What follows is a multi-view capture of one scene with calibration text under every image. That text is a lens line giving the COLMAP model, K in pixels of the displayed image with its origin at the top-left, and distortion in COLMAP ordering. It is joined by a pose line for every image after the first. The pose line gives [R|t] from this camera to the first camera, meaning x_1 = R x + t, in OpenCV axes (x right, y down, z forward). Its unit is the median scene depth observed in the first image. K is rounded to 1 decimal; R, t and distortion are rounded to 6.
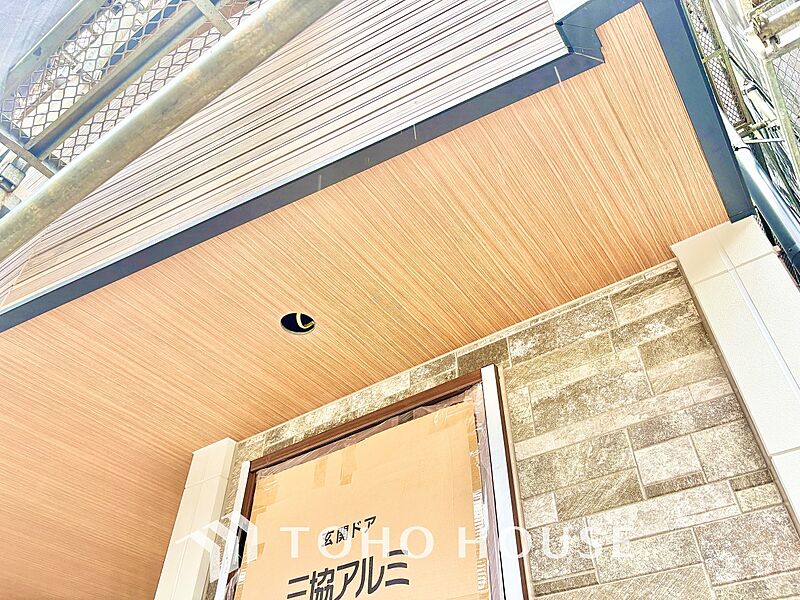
lens RADIAL K [[604.3, 0, 407.2], [0, 604.3, 300.8], [0, 0, 1]] dist [0.034780, -0.043444]
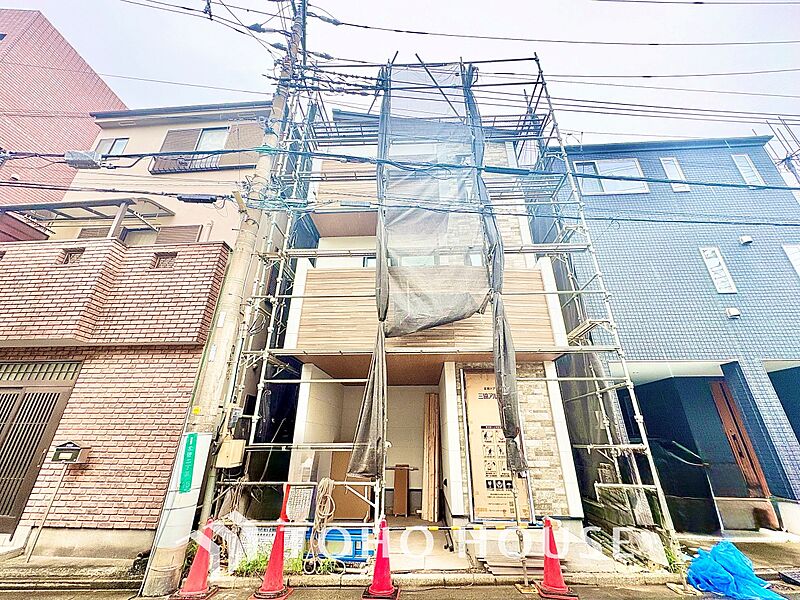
lens RADIAL K [[318.0, 0, 401.5], [0, 318.0, 300.0], [0, 0, 1]] dist [-0.000129, 0.000182]
pose [[0.857448, 0.211284, 0.469193, -2.894443], [-0.358178, 0.899723, 0.249413, -1.062726], [-0.369447, -0.381913, 0.847143, -1.277995]]
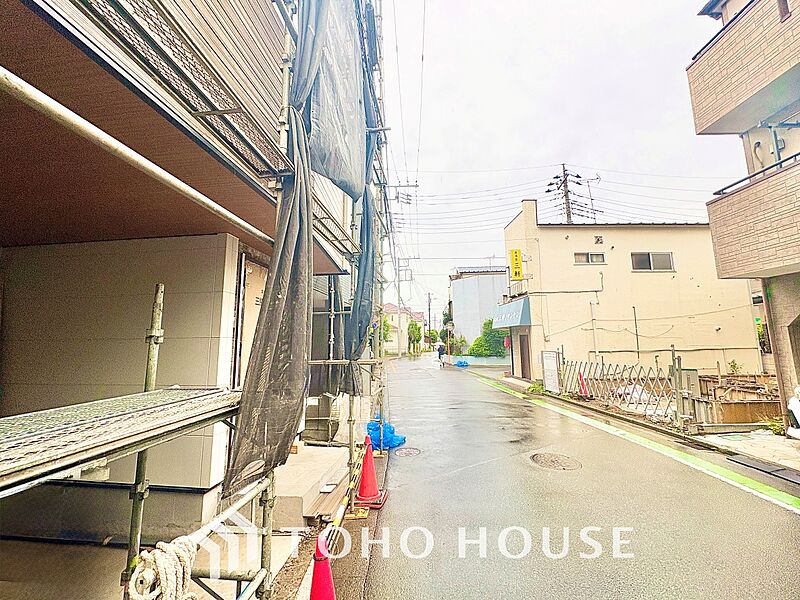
lens RADIAL K [[318.0, 0, 399.6], [0, 318.0, 300.5], [0, 0, 1]] dist [-0.000129, 0.000182]
pose [[-0.453820, 0.124169, 0.882400, -2.772383], [-0.606742, 0.682178, -0.408042, 0.824310], [-0.652620, -0.720566, -0.234247, 0.907312]]
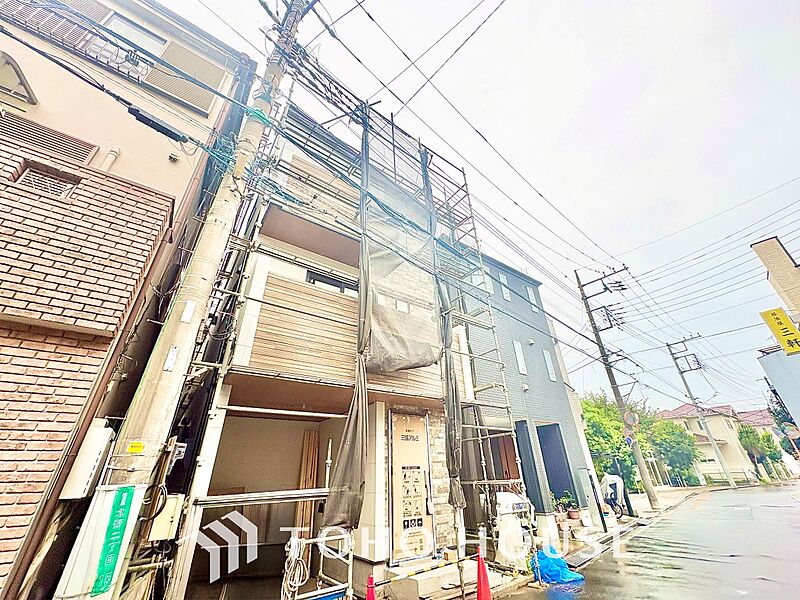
lens RADIAL K [[318.0, 0, 400.3], [0, 318.0, 300.0], [0, 0, 1]] dist [-0.000129, 0.000182]
pose [[0.337904, 0.449181, 0.827077, -4.187793], [-0.627671, 0.762360, -0.157597, -0.150240], [-0.701320, -0.465880, 0.539543, -0.257041]]
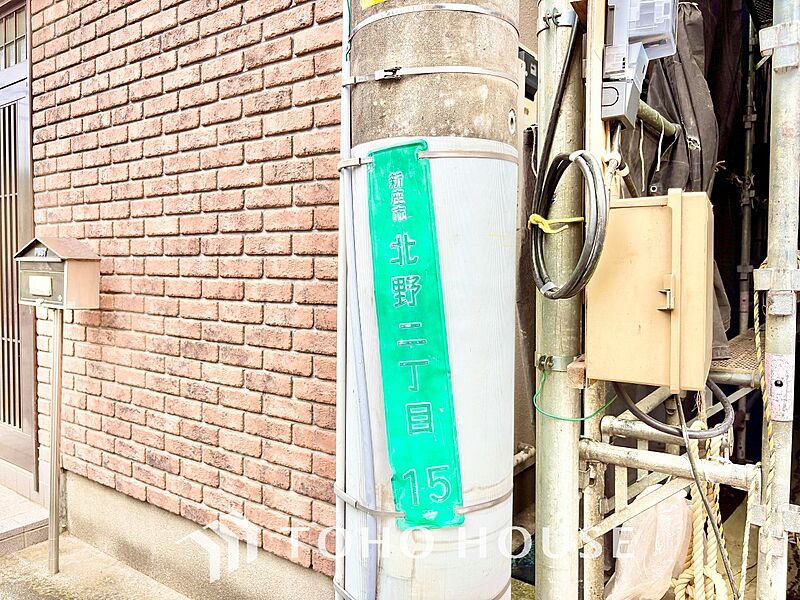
lens RADIAL K [[604.3, 0, 401.3], [0, 604.3, 294.6], [0, 0, 1]] dist [0.034780, -0.043444]
pose [[0.999853, 0.011012, -0.013176, -2.889884], [0.001851, 0.693736, 0.720227, 0.817637], [0.017072, -0.720146, 0.693613, 0.567470]]
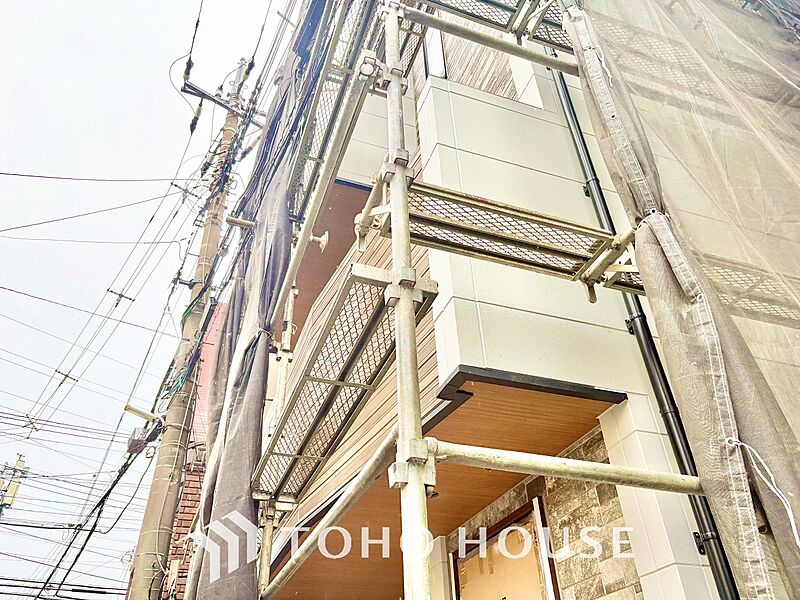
lens RADIAL K [[604.3, 0, 405.6], [0, 604.3, 295.9], [0, 0, 1]] dist [0.034780, -0.043444]
pose [[0.819718, -0.371235, -0.436174, 0.820187], [0.417668, 0.908525, 0.011679, -0.590759], [0.391939, -0.191749, 0.899786, -0.534055]]
